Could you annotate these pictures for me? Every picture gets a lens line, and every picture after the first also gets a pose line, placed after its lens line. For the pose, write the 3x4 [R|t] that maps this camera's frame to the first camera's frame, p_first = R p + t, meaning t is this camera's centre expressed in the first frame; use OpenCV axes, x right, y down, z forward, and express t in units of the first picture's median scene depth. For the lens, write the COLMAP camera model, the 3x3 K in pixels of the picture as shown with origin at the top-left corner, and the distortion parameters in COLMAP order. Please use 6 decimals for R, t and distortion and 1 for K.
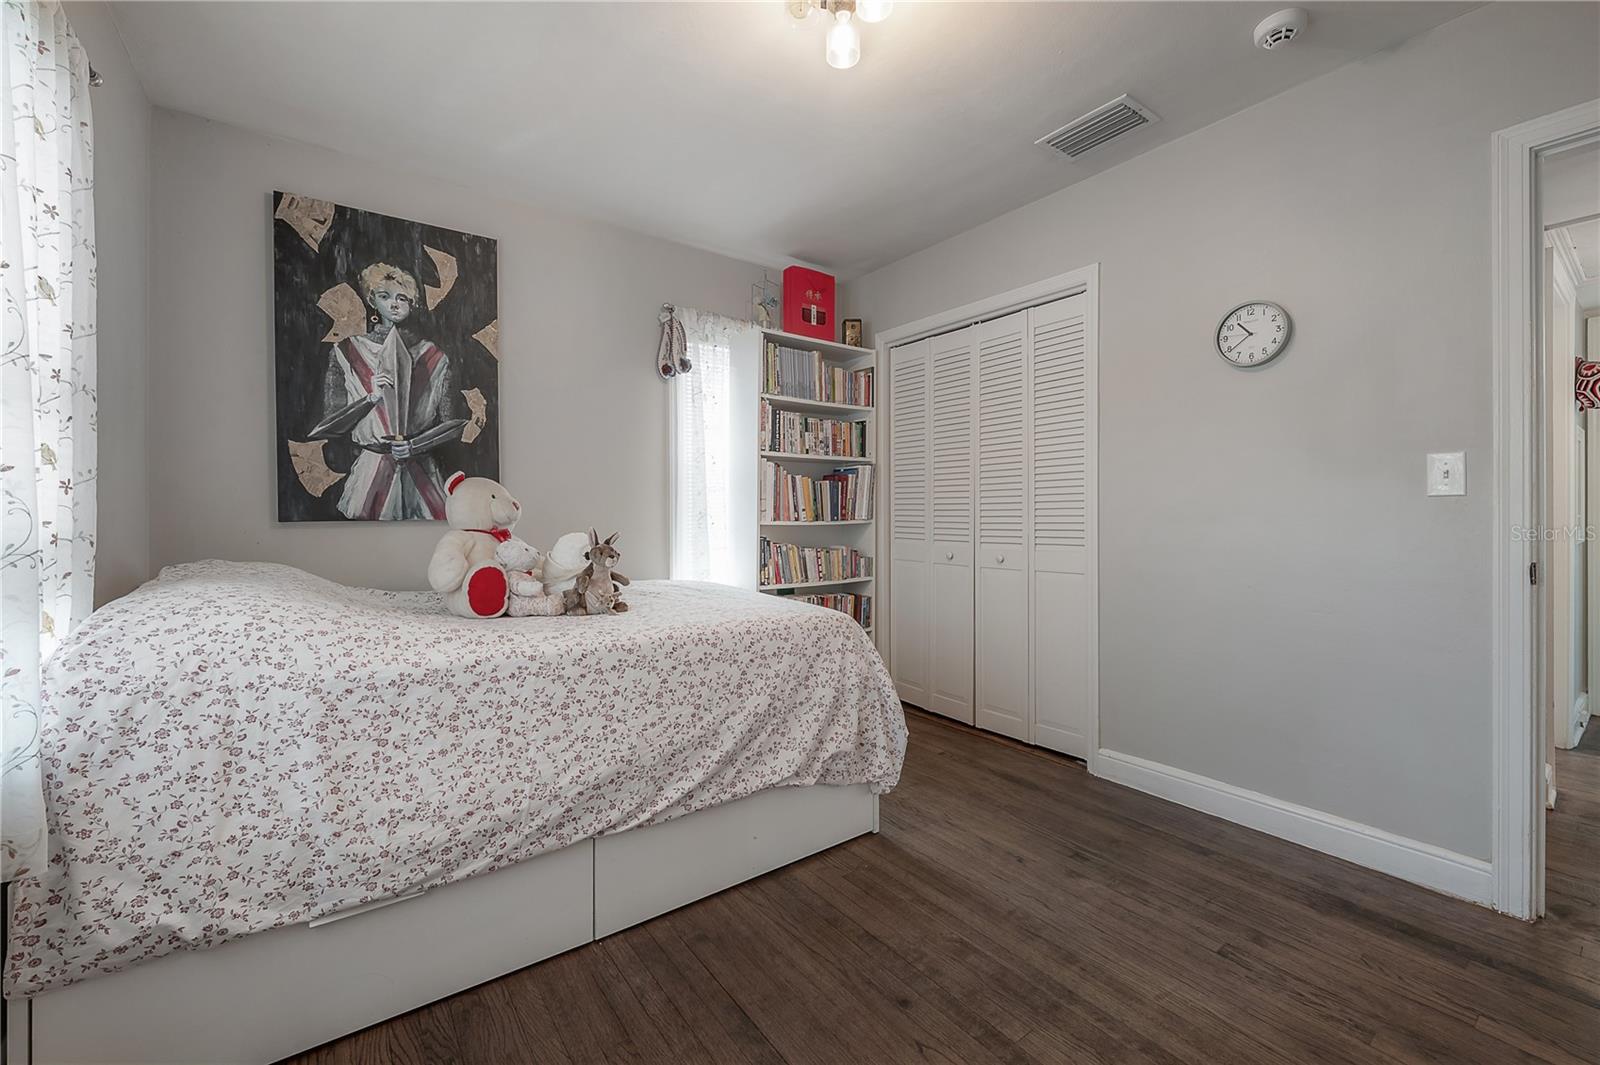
lens RADIAL K [[648.1, 0, 798.5], [0, 648.1, 519.9], [0, 0, 1]] dist [-0.004178, -0.000242]
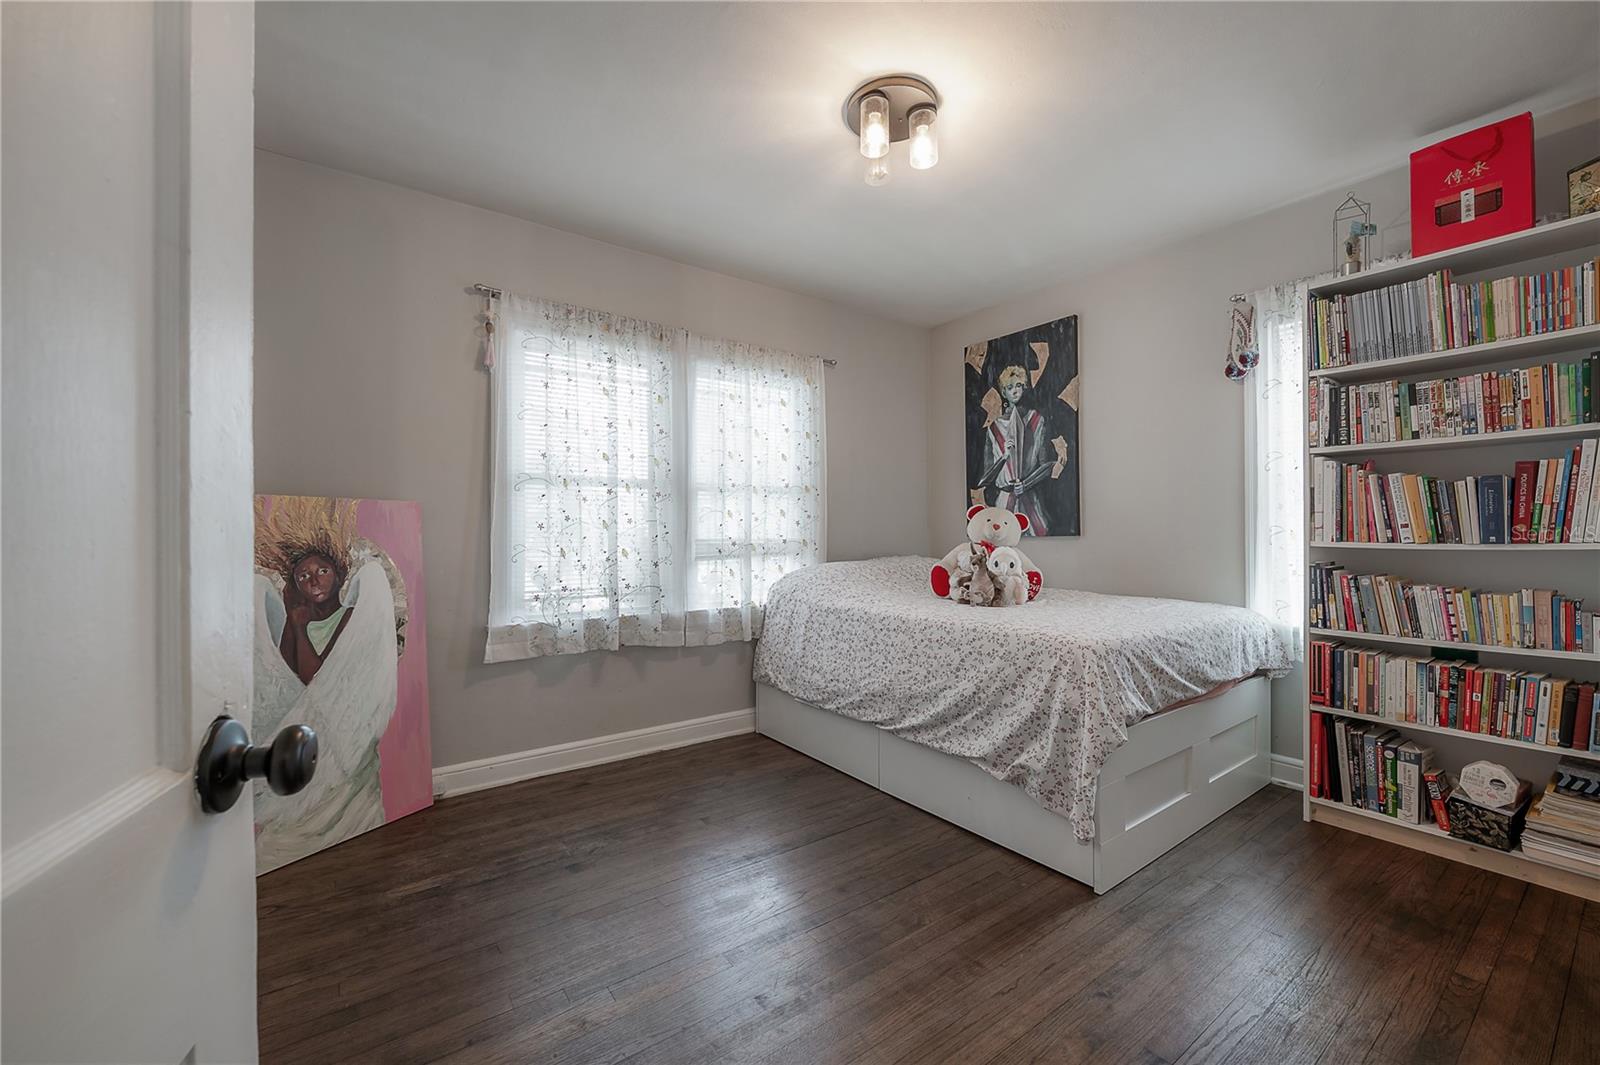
lens RADIAL K [[634.7, 0, 787.4], [0, 634.7, 529.2], [0, 0, 1]] dist [-0.002030, -0.000175]
pose [[-0.009347, -0.003513, -0.999950, 0.837497], [-0.005824, 0.999977, -0.003459, -0.007872], [0.999939, 0.005792, -0.009367, 0.491552]]
